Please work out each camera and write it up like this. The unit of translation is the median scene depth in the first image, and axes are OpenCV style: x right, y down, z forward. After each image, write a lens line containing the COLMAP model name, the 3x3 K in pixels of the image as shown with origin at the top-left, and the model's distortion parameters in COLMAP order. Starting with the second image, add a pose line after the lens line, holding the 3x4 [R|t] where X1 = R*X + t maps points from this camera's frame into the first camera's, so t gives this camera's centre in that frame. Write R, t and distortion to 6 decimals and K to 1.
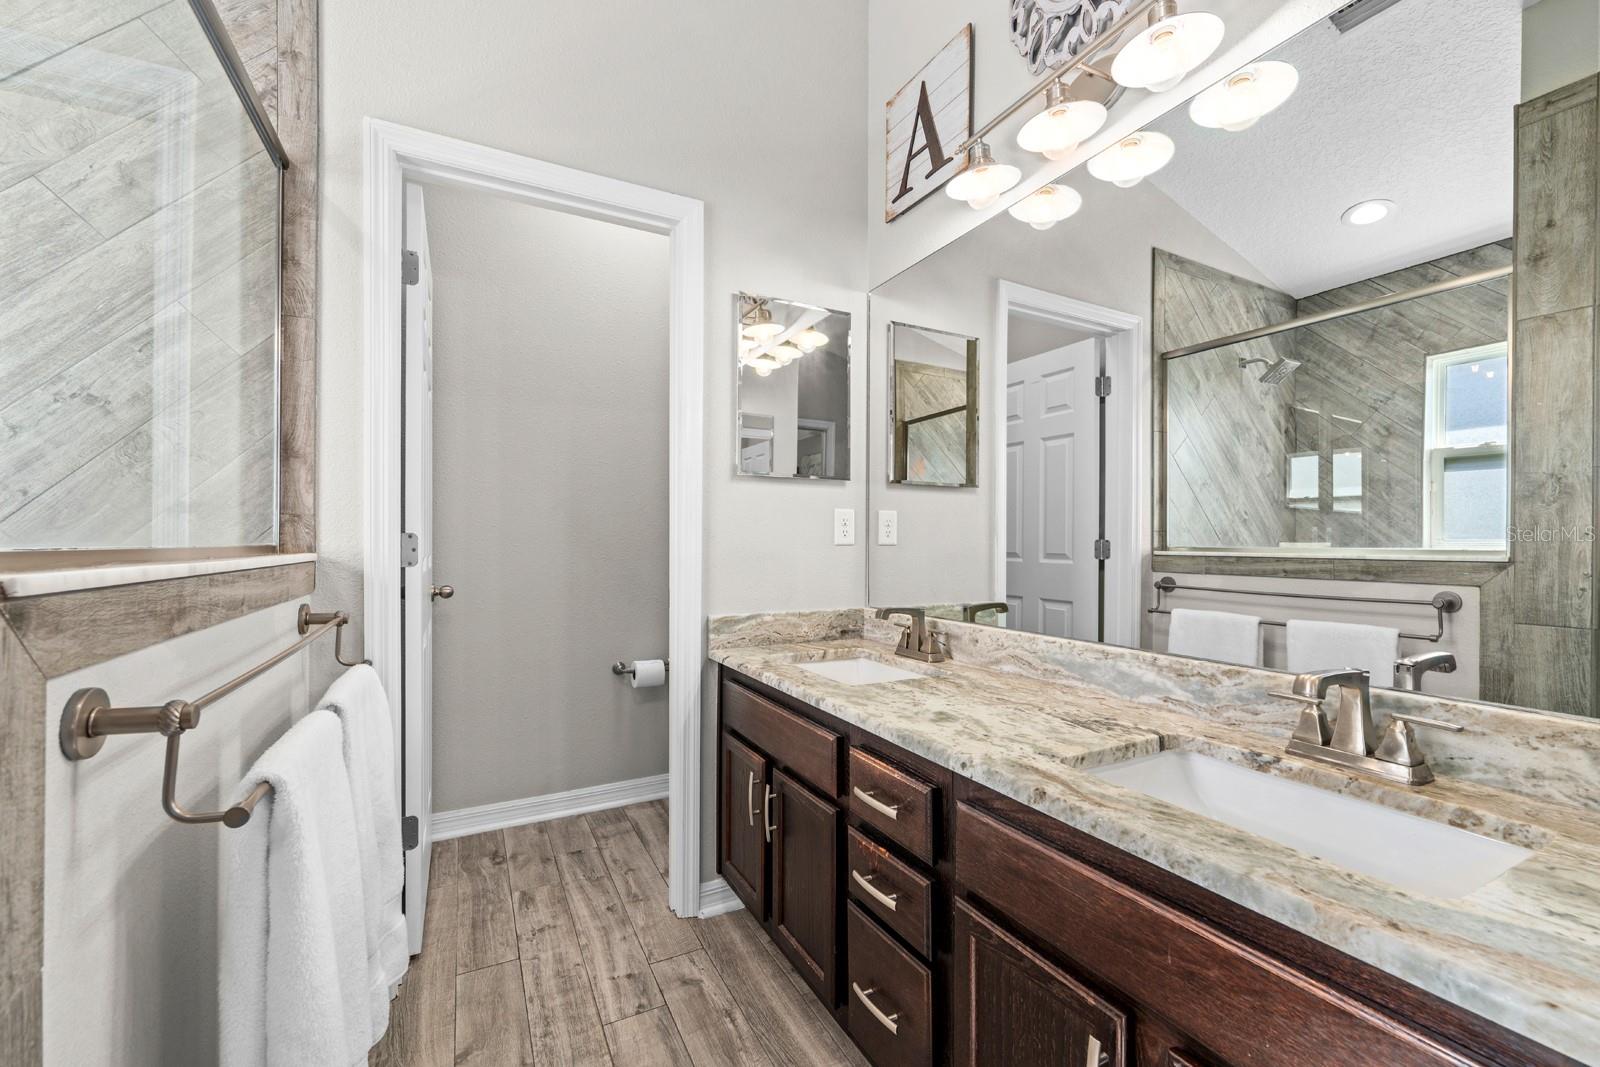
lens RADIAL K [[649.9, 0, 802.3], [0, 649.9, 540.9], [0, 0, 1]] dist [0.000263, -0.001355]
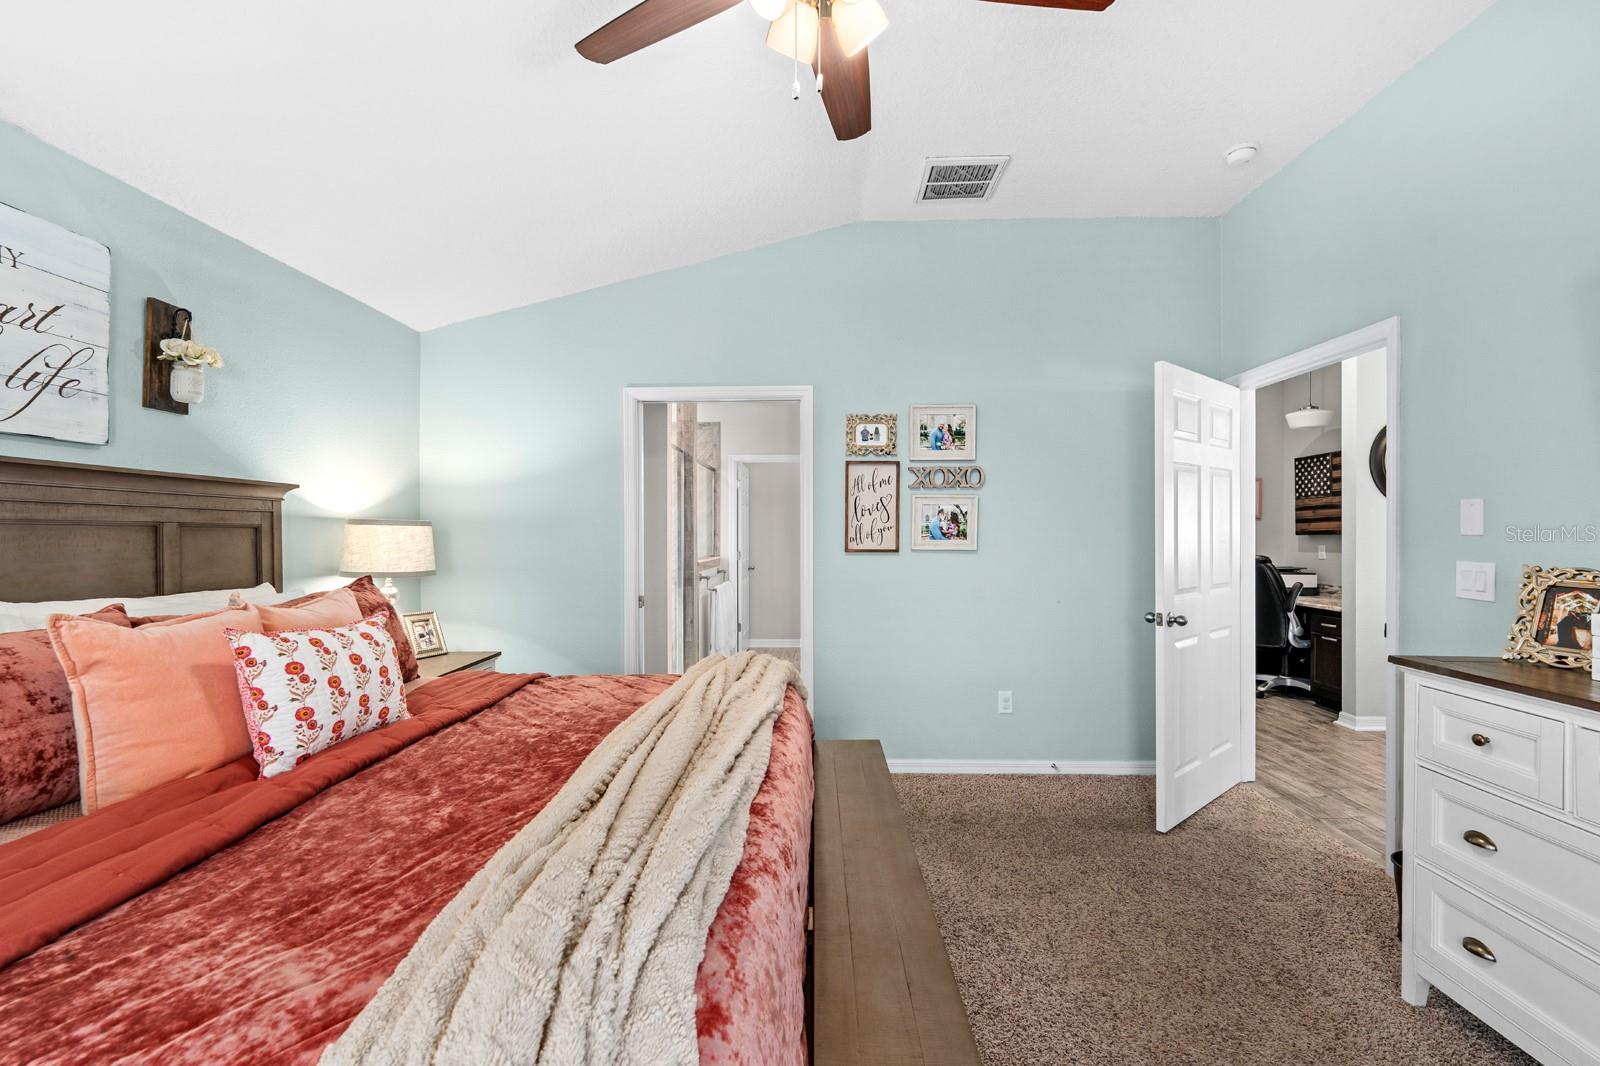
lens RADIAL K [[649.9, 0, 799.2], [0, 649.9, 536.3], [0, 0, 1]] dist [0.000263, -0.001355]
pose [[0.870929, -0.001925, -0.491405, 2.016266], [0.004441, 0.999982, 0.003954, -0.145201], [0.491389, -0.005626, 0.870922, -2.751818]]
